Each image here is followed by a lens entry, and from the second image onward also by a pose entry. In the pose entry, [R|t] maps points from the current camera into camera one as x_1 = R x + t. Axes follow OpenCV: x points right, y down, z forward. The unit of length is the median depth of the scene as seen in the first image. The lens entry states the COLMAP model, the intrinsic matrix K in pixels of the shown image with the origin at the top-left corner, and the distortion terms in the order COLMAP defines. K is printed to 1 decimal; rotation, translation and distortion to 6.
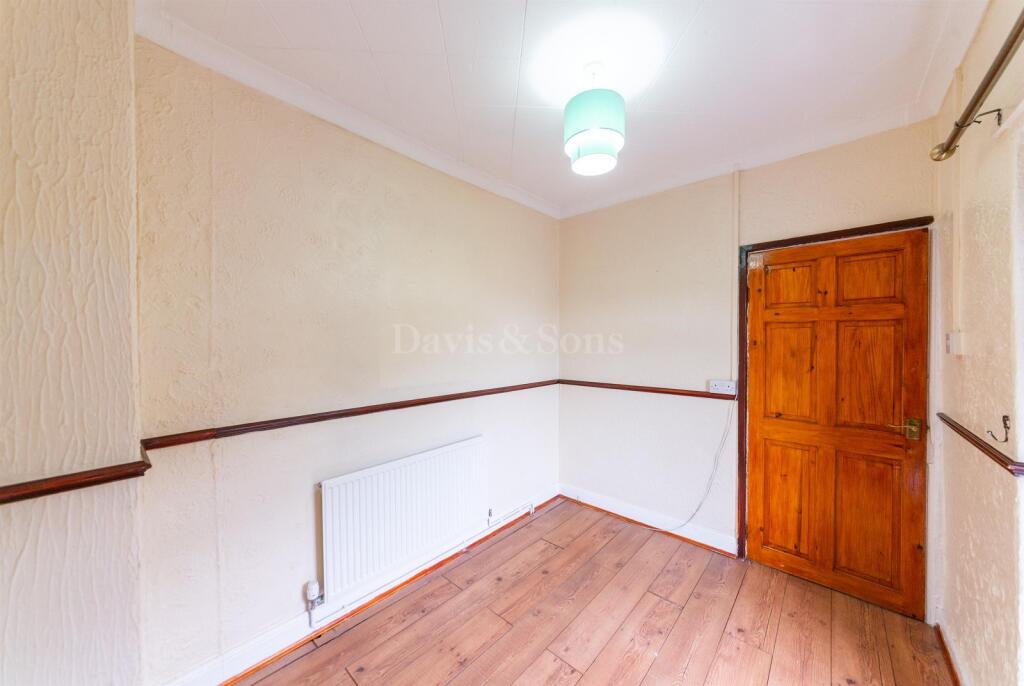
lens RADIAL K [[358.2, 0, 515.6], [0, 358.2, 343.6], [0, 0, 1]] dist [-0.000057, -0.000506]
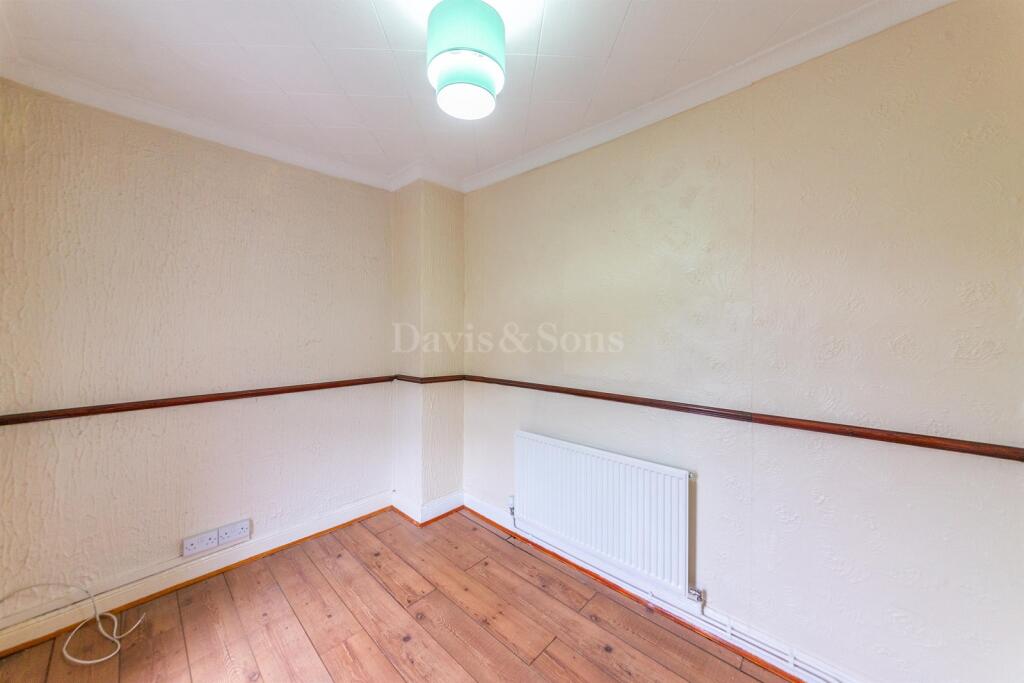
lens RADIAL K [[358.2, 0, 516.2], [0, 358.2, 334.9], [0, 0, 1]] dist [-0.000057, -0.000506]
pose [[-0.007280, 0.007404, -0.999946, 0.781854], [-0.014415, 0.999868, 0.007508, -0.003661], [0.999870, 0.014469, -0.007173, 0.896618]]
